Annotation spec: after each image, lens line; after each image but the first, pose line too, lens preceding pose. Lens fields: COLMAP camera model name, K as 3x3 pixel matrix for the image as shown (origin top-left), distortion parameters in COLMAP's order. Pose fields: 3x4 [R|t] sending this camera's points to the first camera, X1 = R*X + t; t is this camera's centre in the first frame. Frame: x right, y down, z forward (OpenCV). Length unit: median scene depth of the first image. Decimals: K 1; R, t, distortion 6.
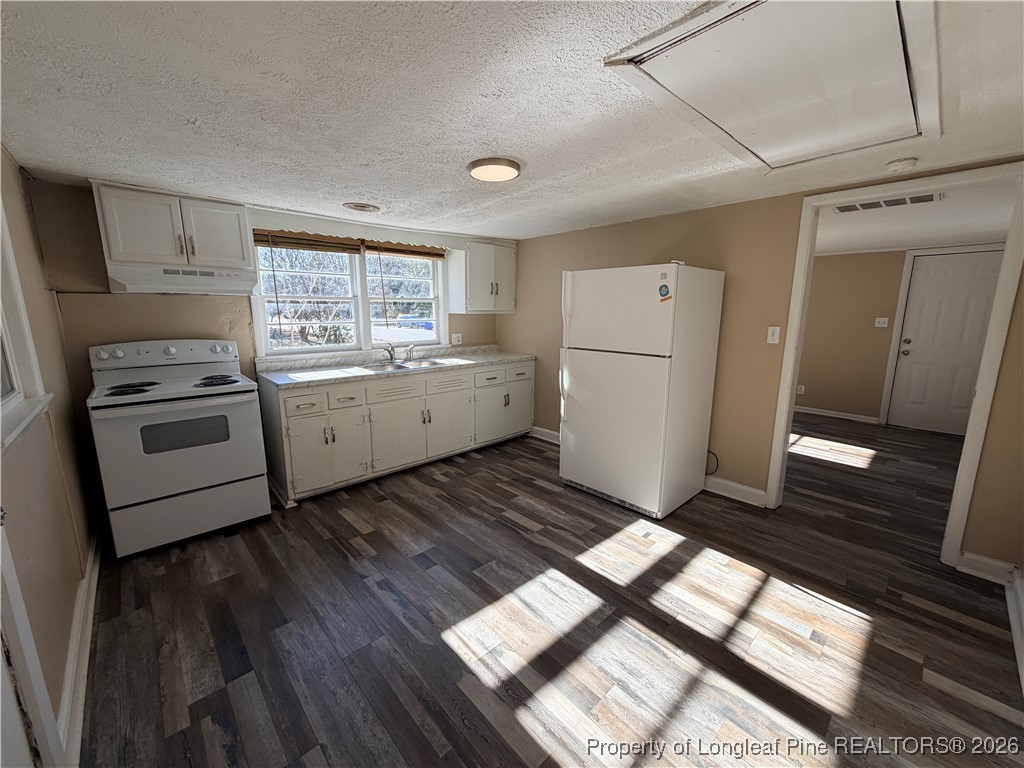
lens RADIAL K [[406.2, 0, 512.0], [0, 406.2, 384.0], [0, 0, 1]] dist [0.001724, 0.000465]
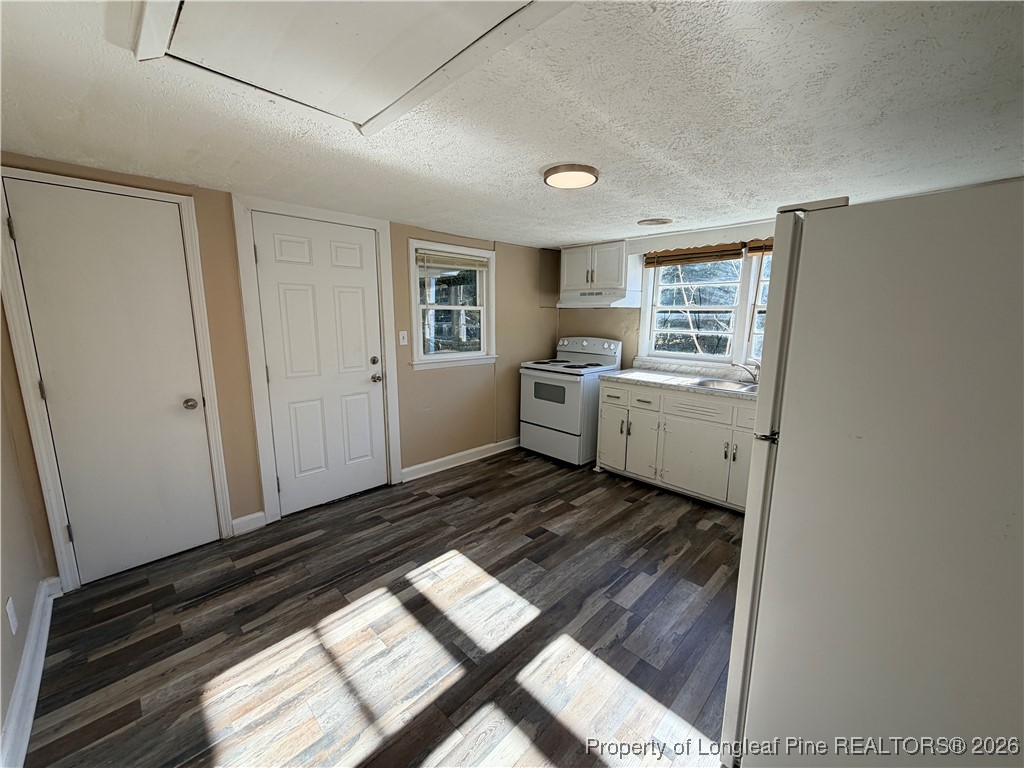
lens RADIAL K [[406.2, 0, 512.0], [0, 406.2, 384.0], [0, 0, 1]] dist [0.001724, 0.000465]
pose [[0.038455, 0.167267, -0.985161, 0.858672], [-0.188381, 0.969426, 0.157242, -0.149890], [0.981343, 0.179539, 0.068789, 0.768005]]
